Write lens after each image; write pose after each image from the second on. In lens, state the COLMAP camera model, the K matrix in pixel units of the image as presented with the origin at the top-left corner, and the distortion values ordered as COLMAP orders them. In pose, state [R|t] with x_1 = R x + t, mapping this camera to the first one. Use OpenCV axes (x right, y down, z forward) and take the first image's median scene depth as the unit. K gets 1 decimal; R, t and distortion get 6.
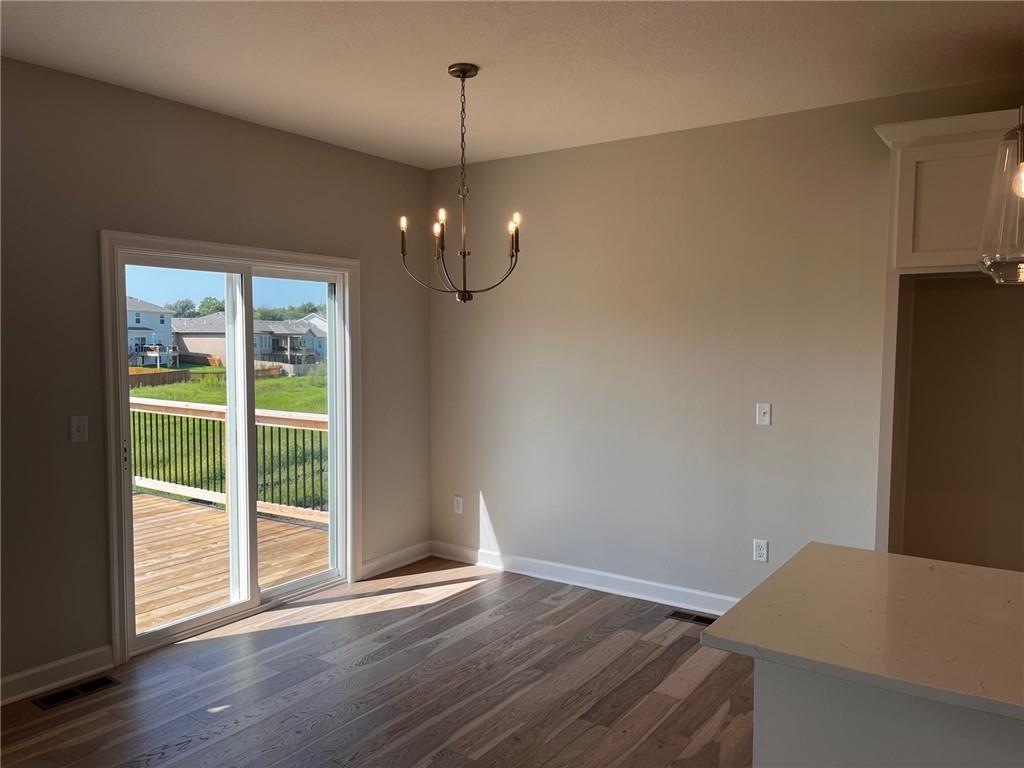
lens RADIAL K [[771.6, 0, 514.5], [0, 771.6, 387.1], [0, 0, 1]] dist [0.065252, -0.069134]
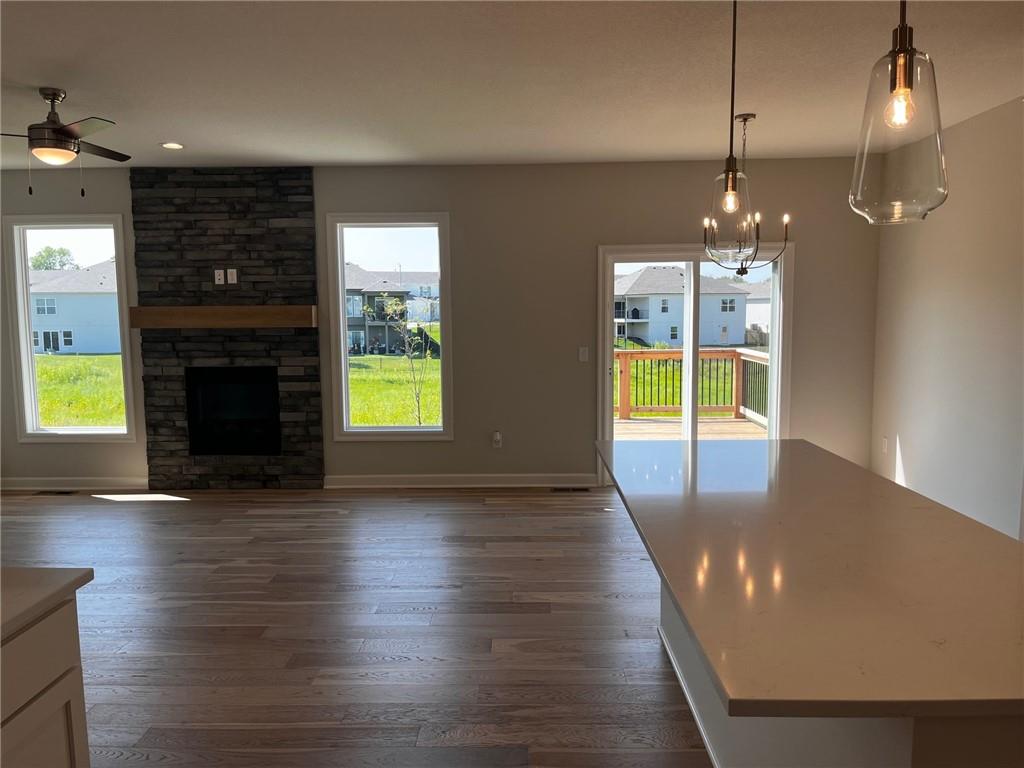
lens RADIAL K [[771.6, 0, 514.5], [0, 771.6, 387.1], [0, 0, 1]] dist [0.065252, -0.069134]
pose [[0.554911, 0.073416, -0.828664, 0.840379], [-0.039315, 0.997300, 0.062029, 0.022390], [0.830980, -0.001841, 0.556299, -0.155693]]
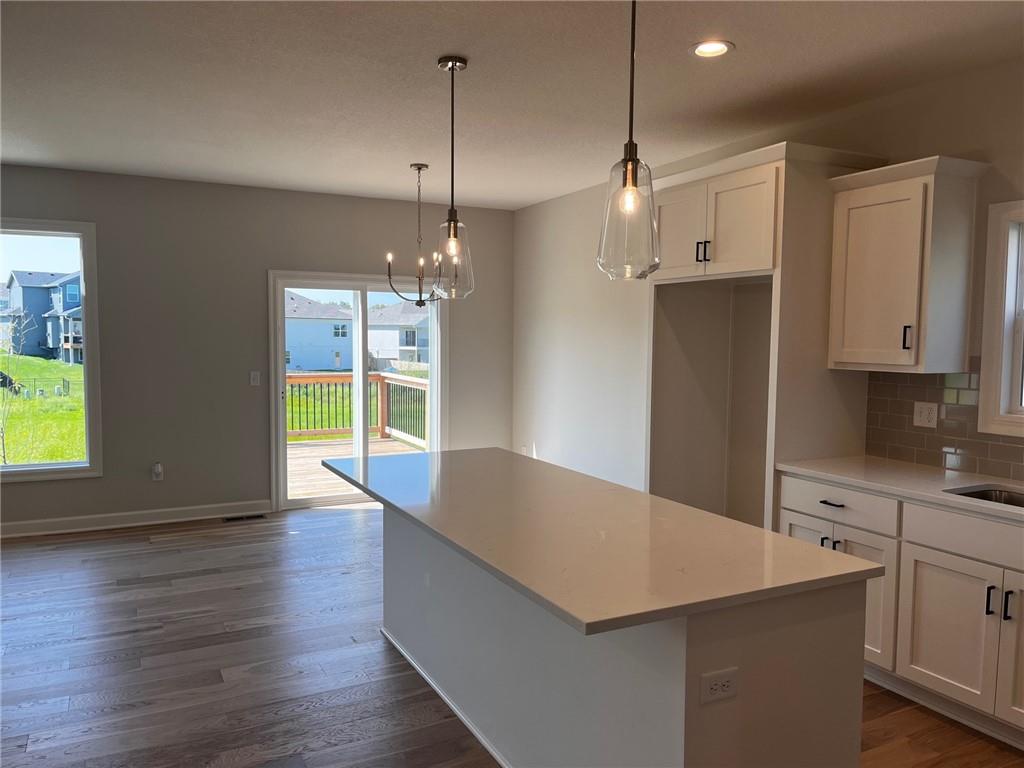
lens RADIAL K [[771.6, 0, 514.5], [0, 771.6, 387.1], [0, 0, 1]] dist [0.065252, -0.069134]
pose [[0.882455, 0.035129, -0.469083, 0.798539], [-0.033356, 0.999370, 0.012090, 0.028847], [0.469212, 0.004978, 0.883071, -0.312325]]
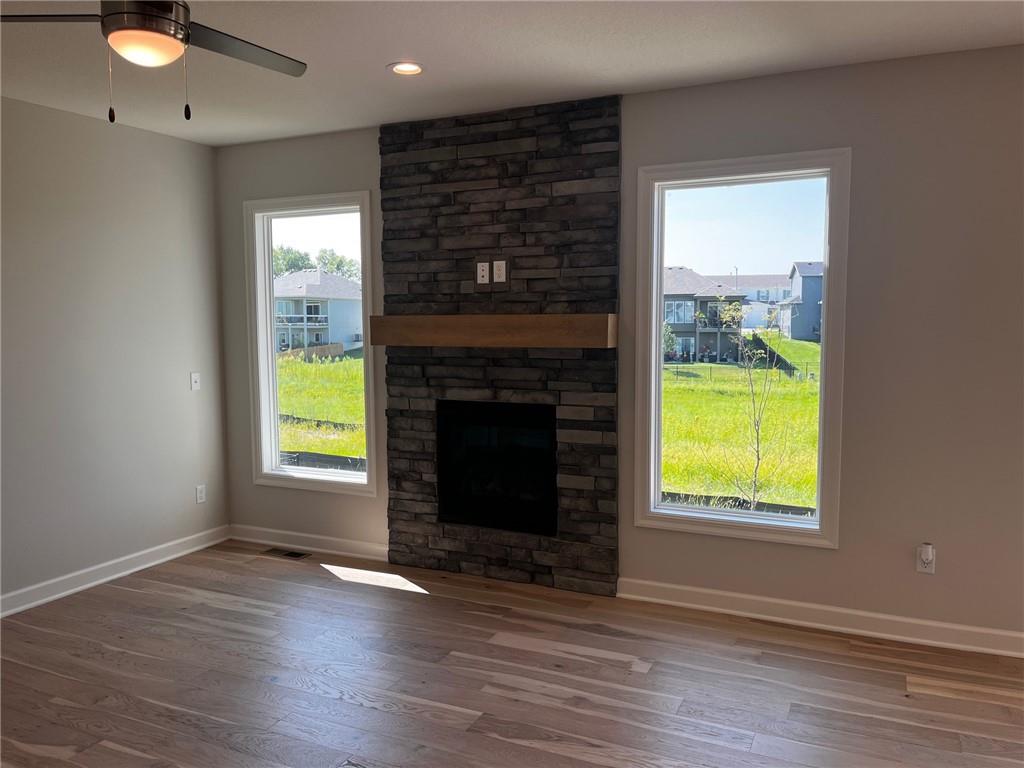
lens RADIAL K [[771.6, 0, 514.5], [0, 771.6, 387.1], [0, 0, 1]] dist [0.065252, -0.069134]
pose [[0.167204, 0.082876, -0.982433, 0.215238], [-0.054590, 0.995710, 0.074706, -0.004954], [0.984410, 0.041140, 0.171011, 0.113481]]
